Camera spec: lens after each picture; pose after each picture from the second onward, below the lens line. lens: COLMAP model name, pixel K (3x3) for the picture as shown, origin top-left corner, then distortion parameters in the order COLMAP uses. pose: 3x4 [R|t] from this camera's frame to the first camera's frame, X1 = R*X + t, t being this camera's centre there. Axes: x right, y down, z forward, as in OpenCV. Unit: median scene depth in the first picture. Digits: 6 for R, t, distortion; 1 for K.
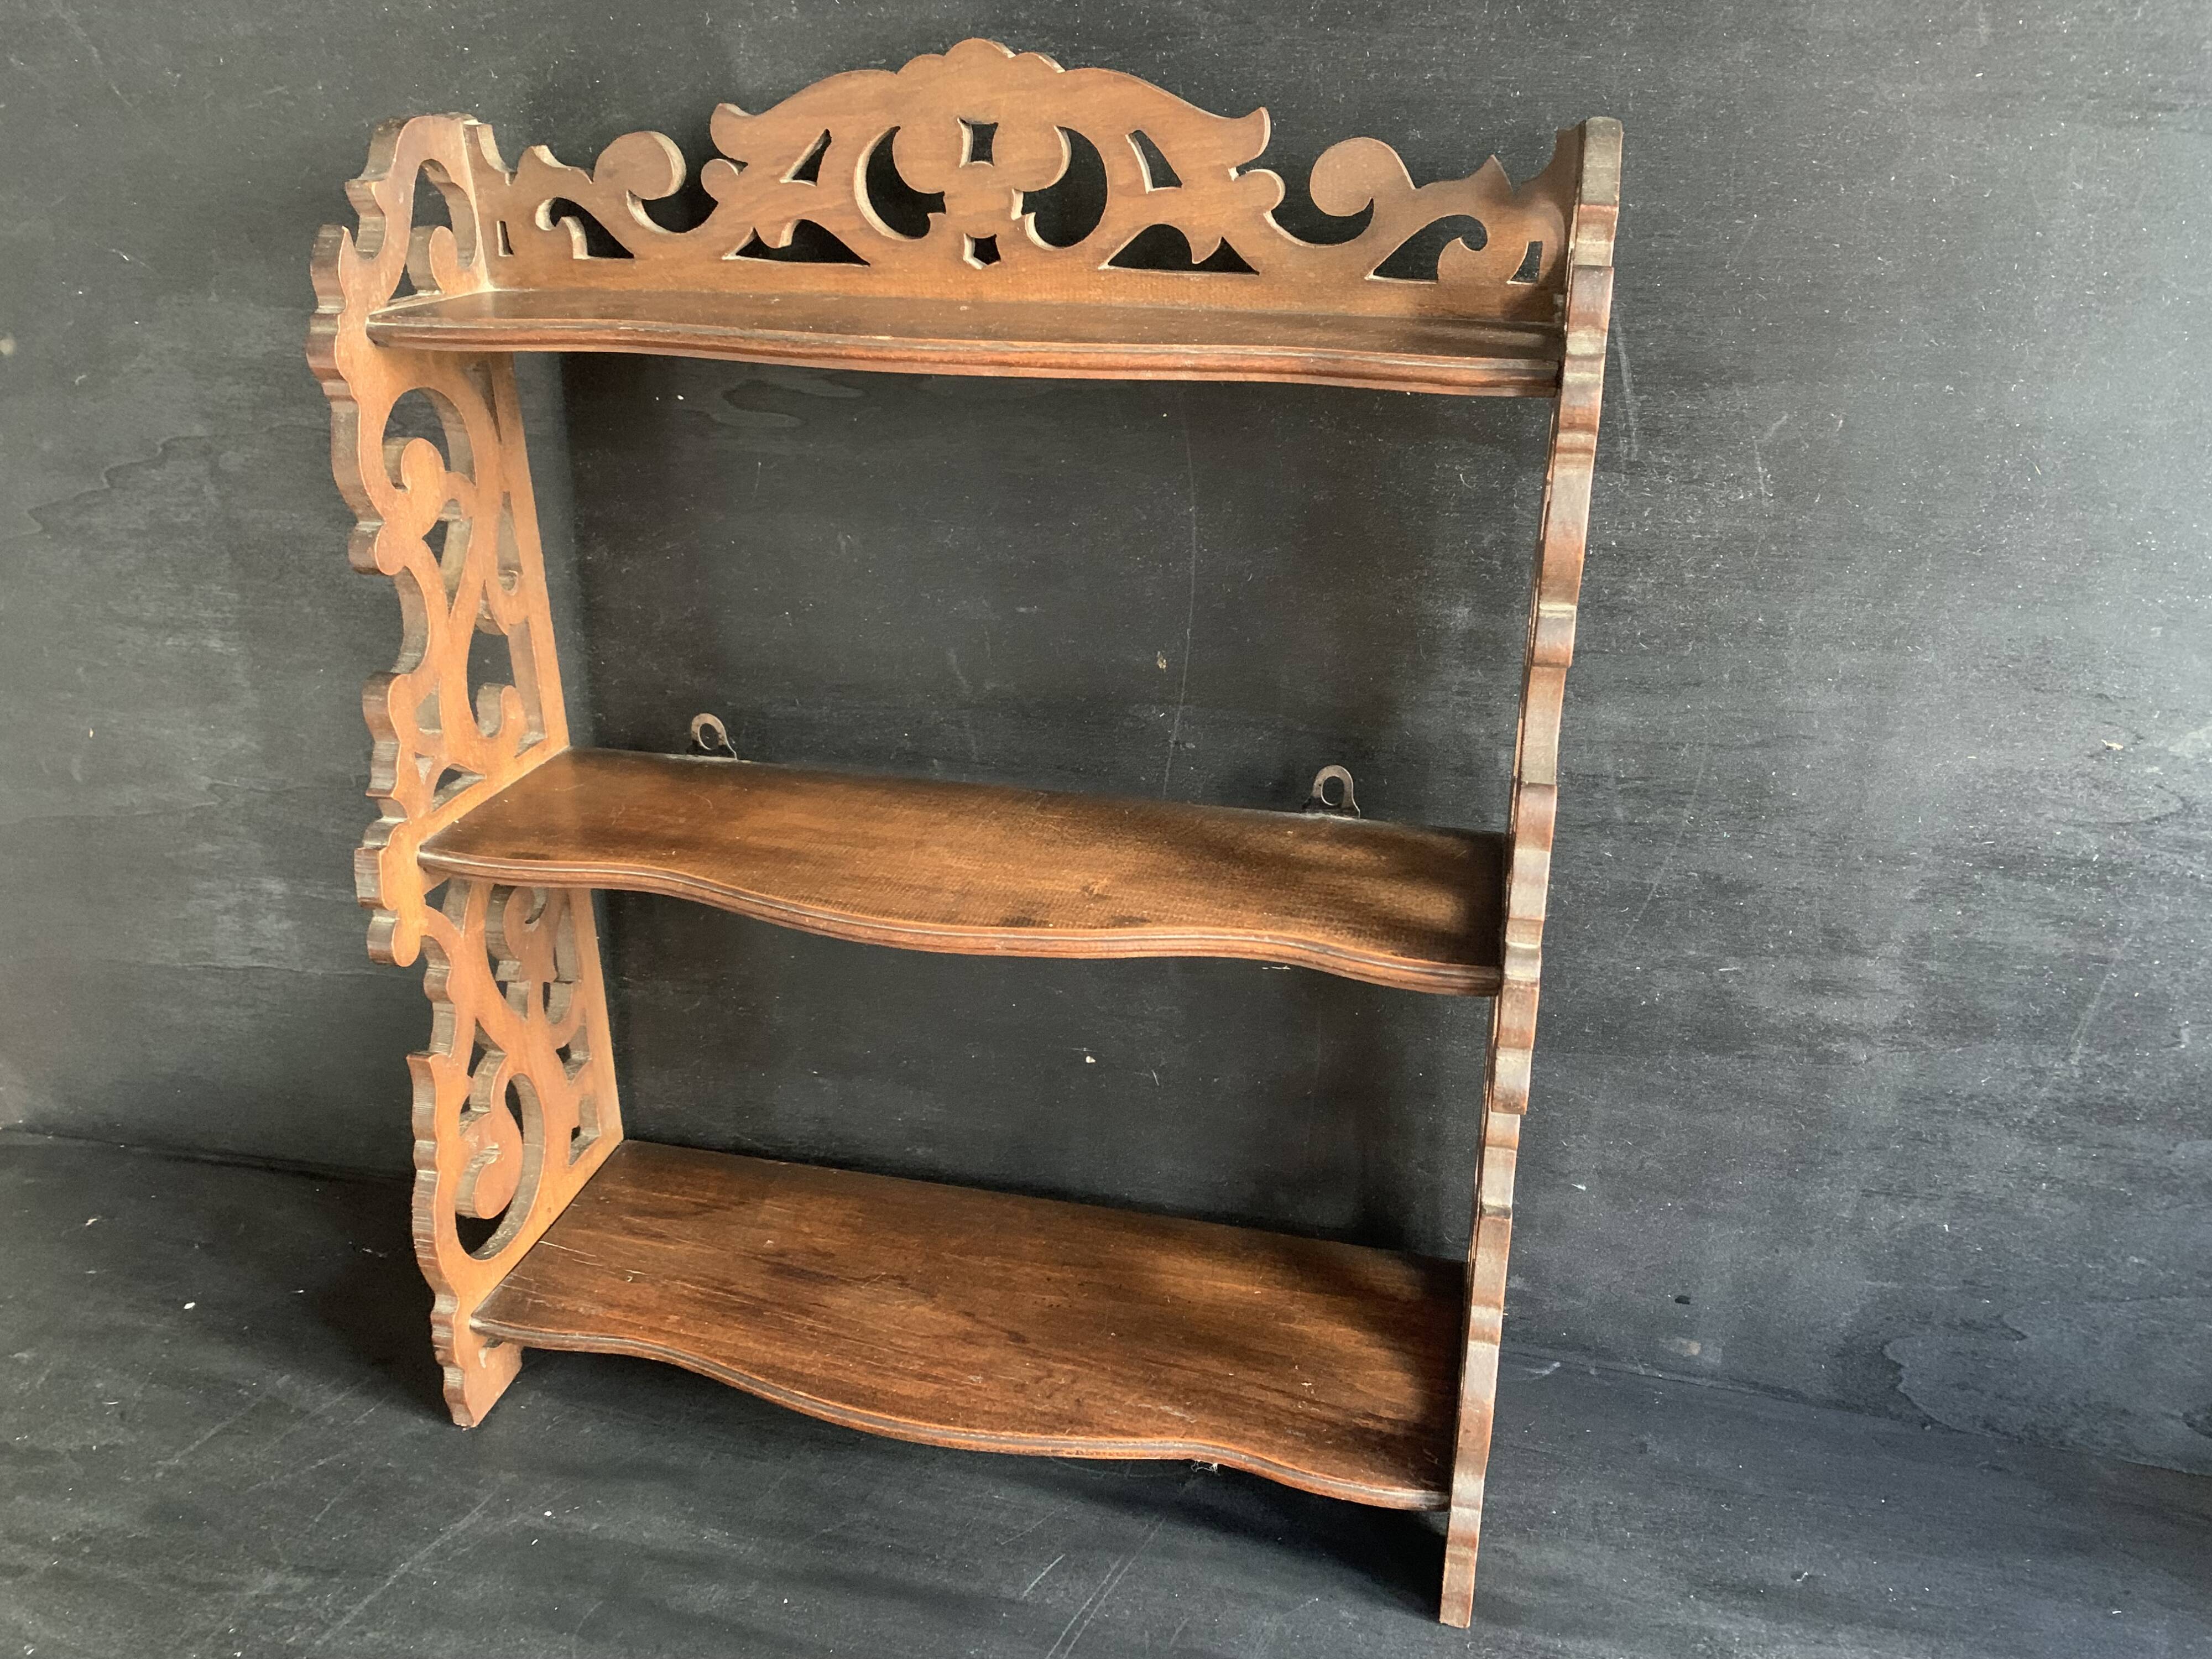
lens RADIAL K [[1713.0, 0, 1106.5], [0, 1713.0, 808.4], [0, 0, 1]] dist [0.012902, -0.016244]
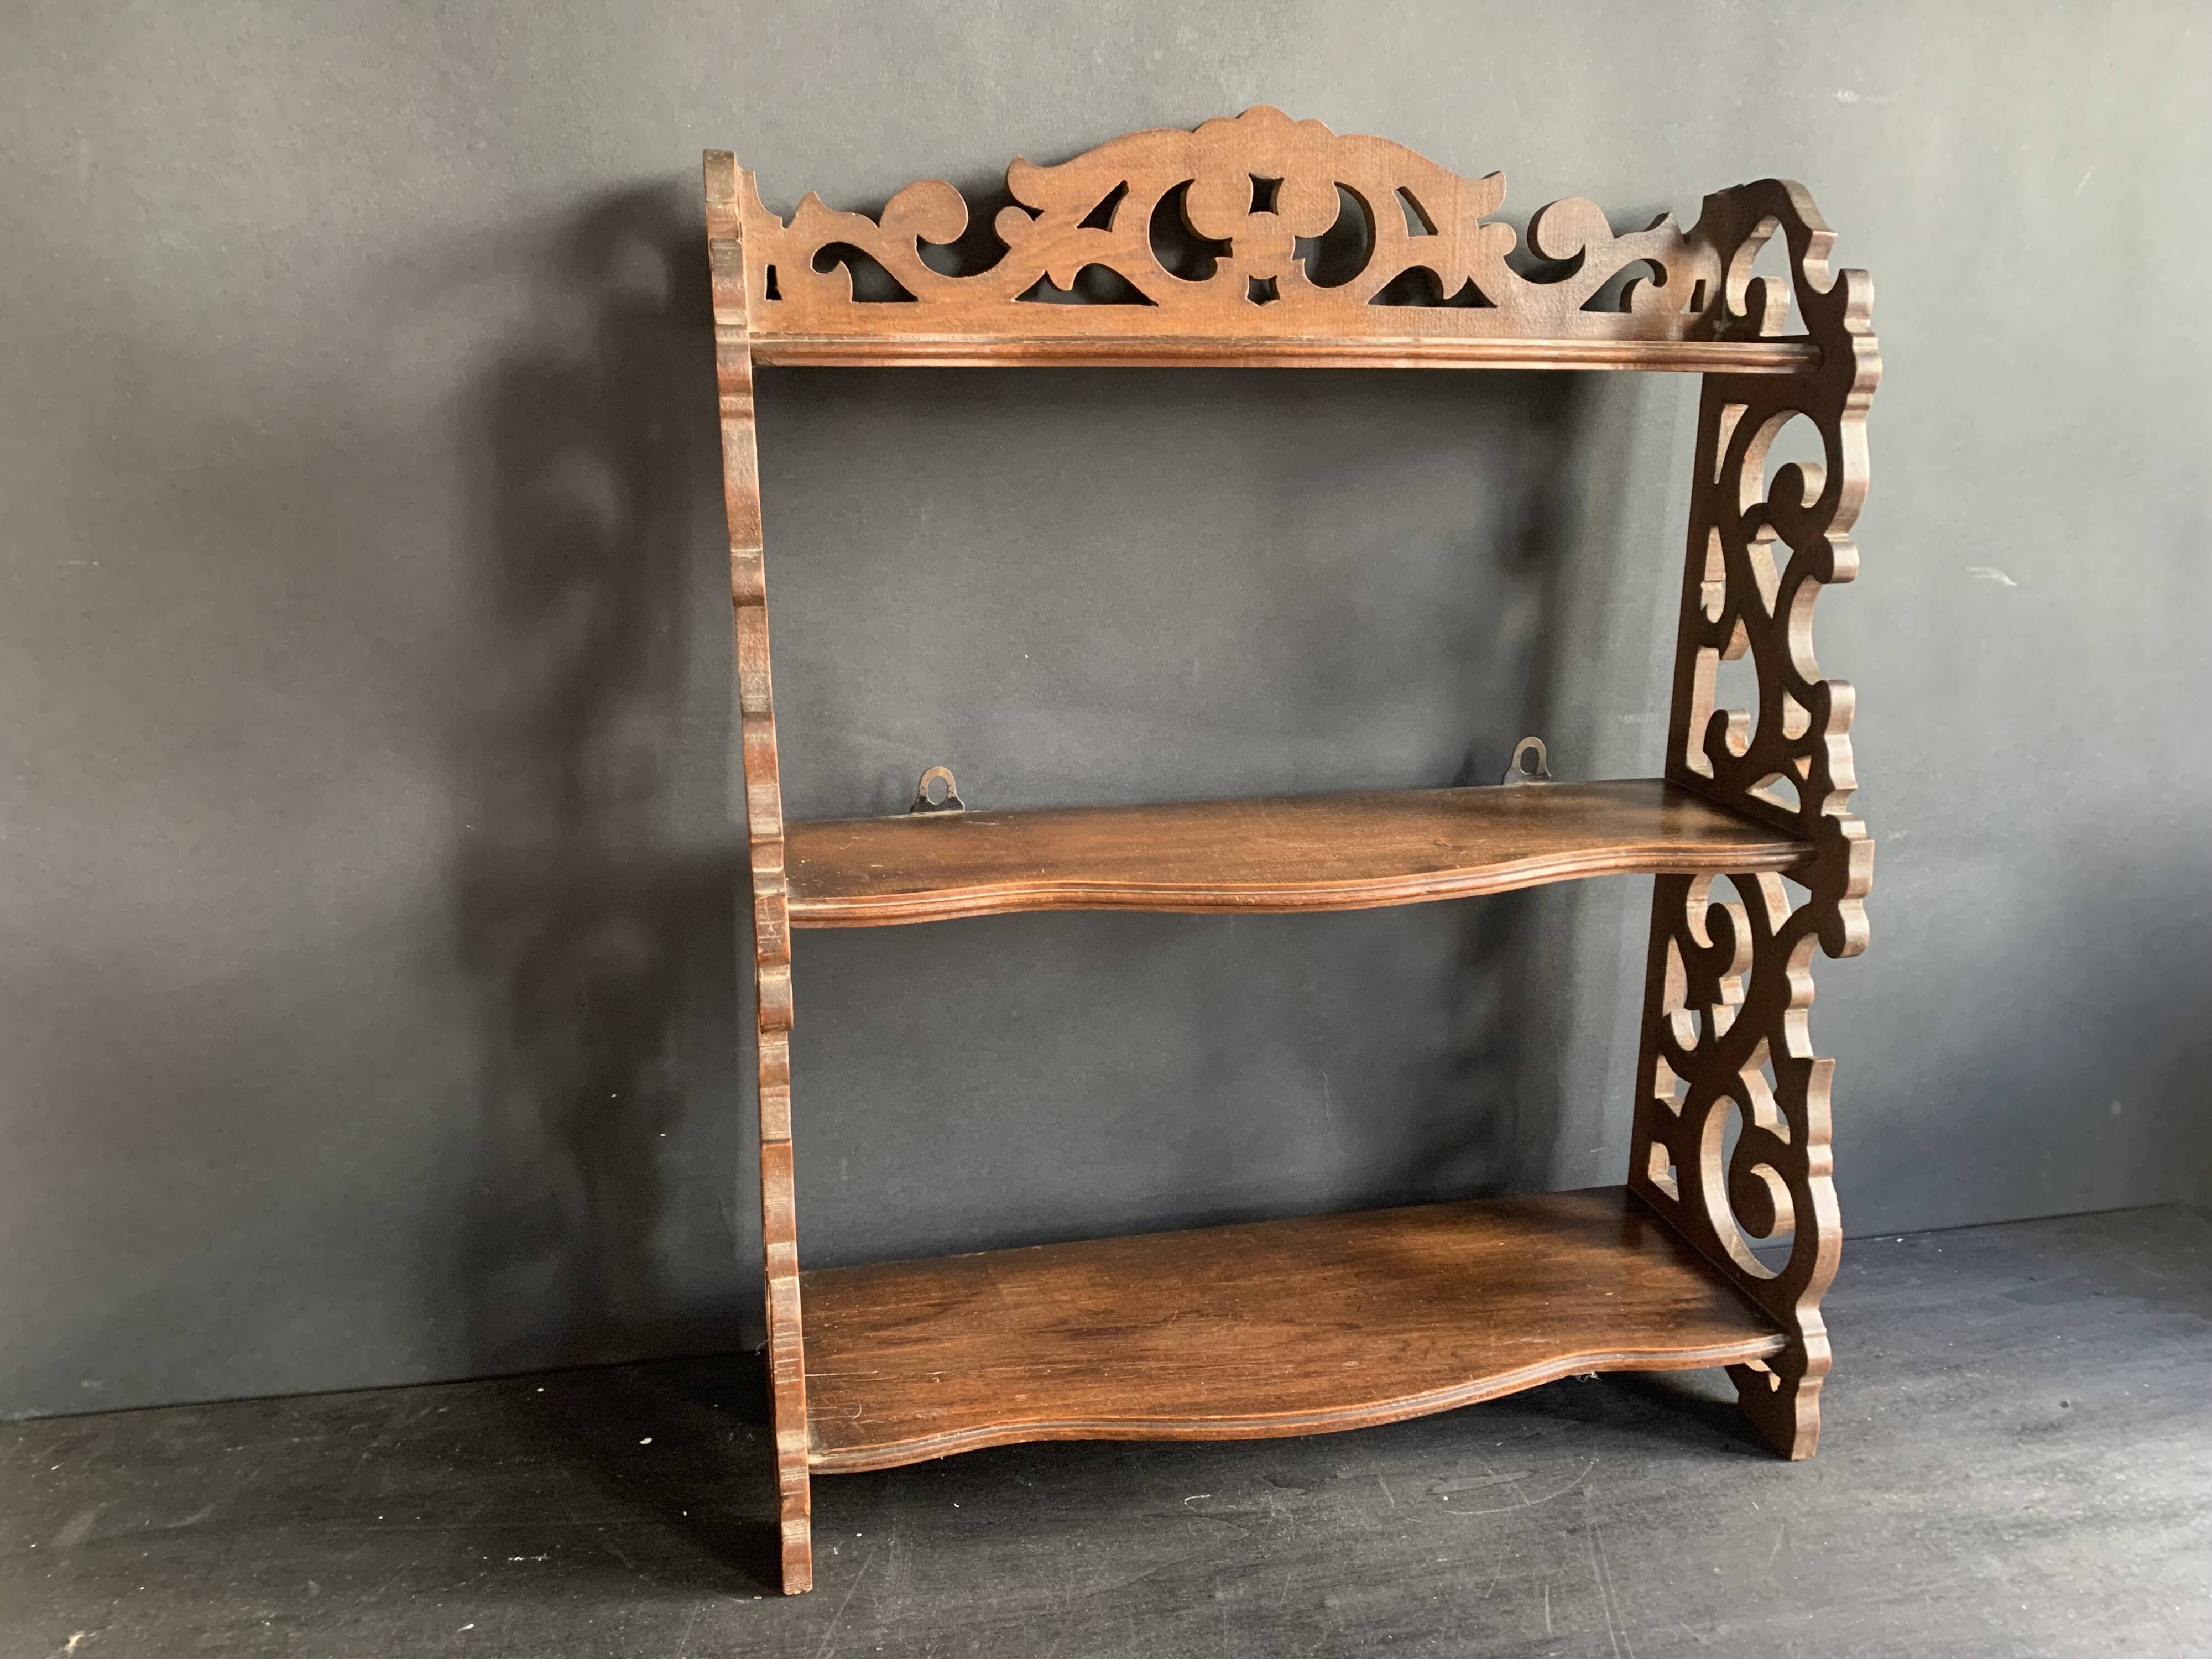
lens RADIAL K [[1713.0, 0, 1098.6], [0, 1713.0, 800.8], [0, 0, 1]] dist [0.012902, -0.016244]
pose [[0.898622, -0.101128, 0.426909, -0.610200], [0.168416, 0.978034, -0.122827, 0.107055], [-0.405110, 0.182273, 0.895914, 0.092834]]
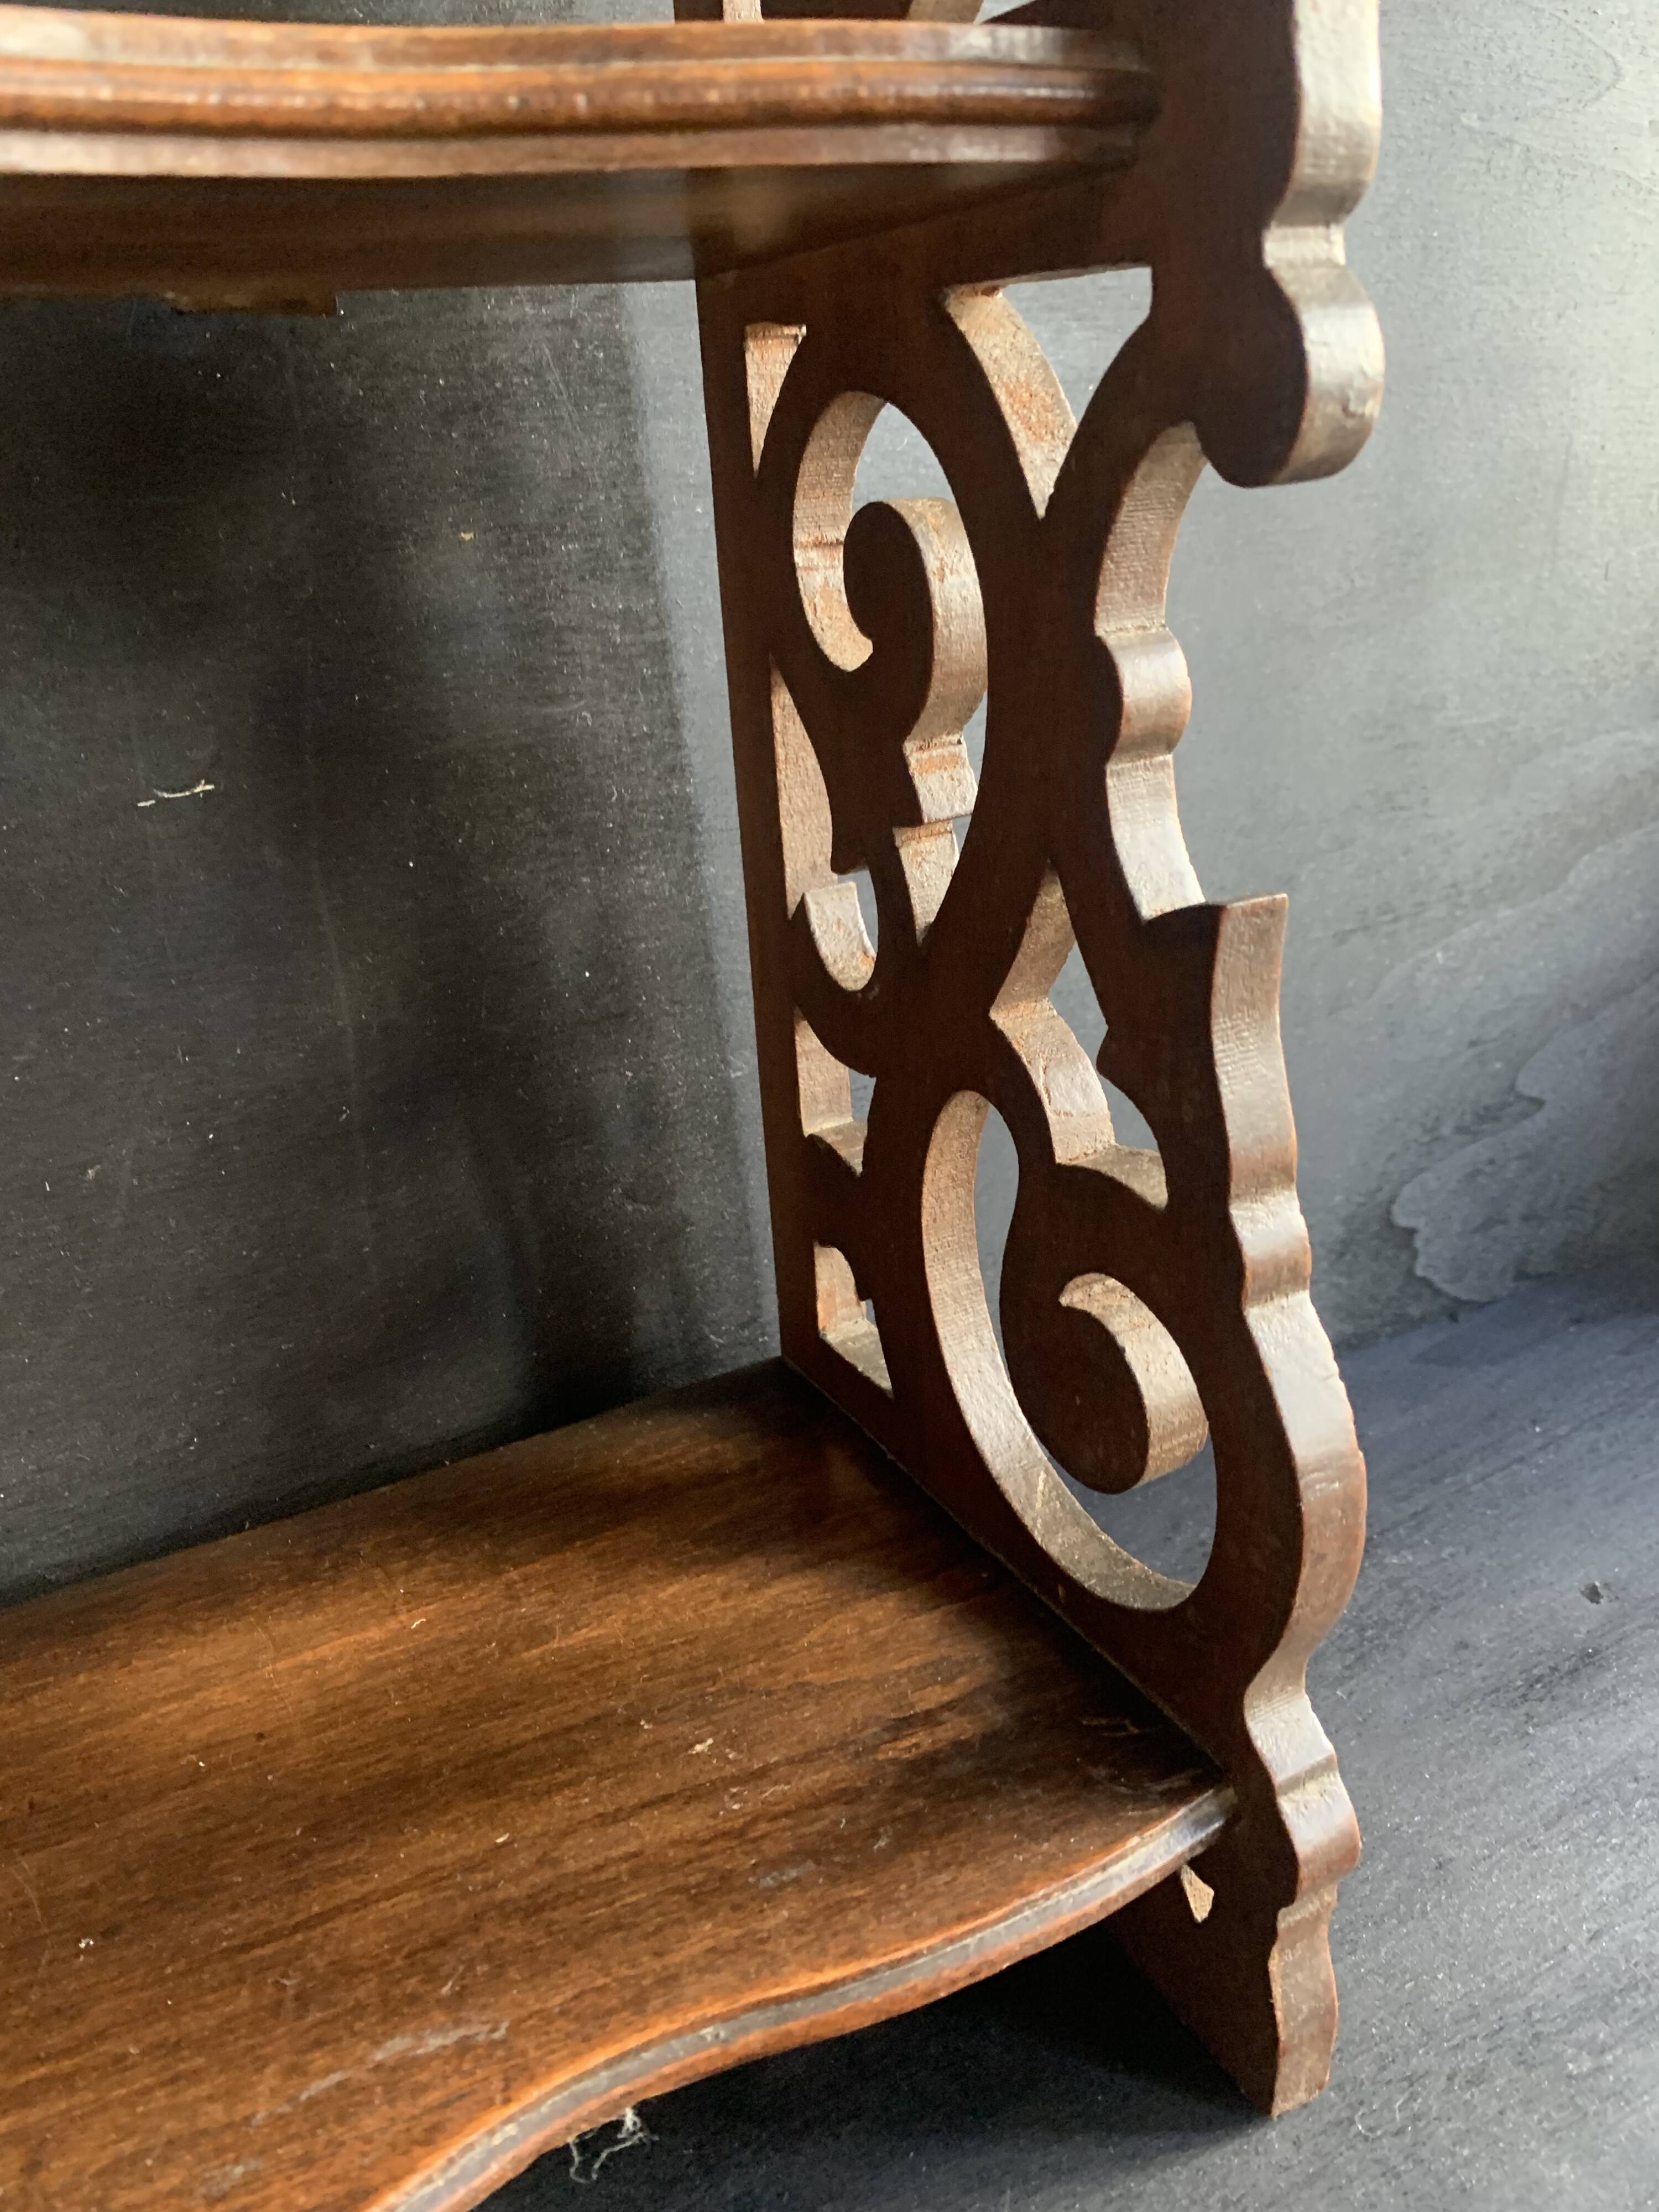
lens RADIAL K [[1713.0, 0, 826.6], [0, 1713.0, 1094.8], [0, 0, 1]] dist [0.012902, -0.016244]
pose [[0.743231, -0.279993, 0.607627, -0.043203], [0.322985, 0.945531, 0.040632, 0.200754], [-0.585907, 0.166056, 0.793182, 0.676900]]
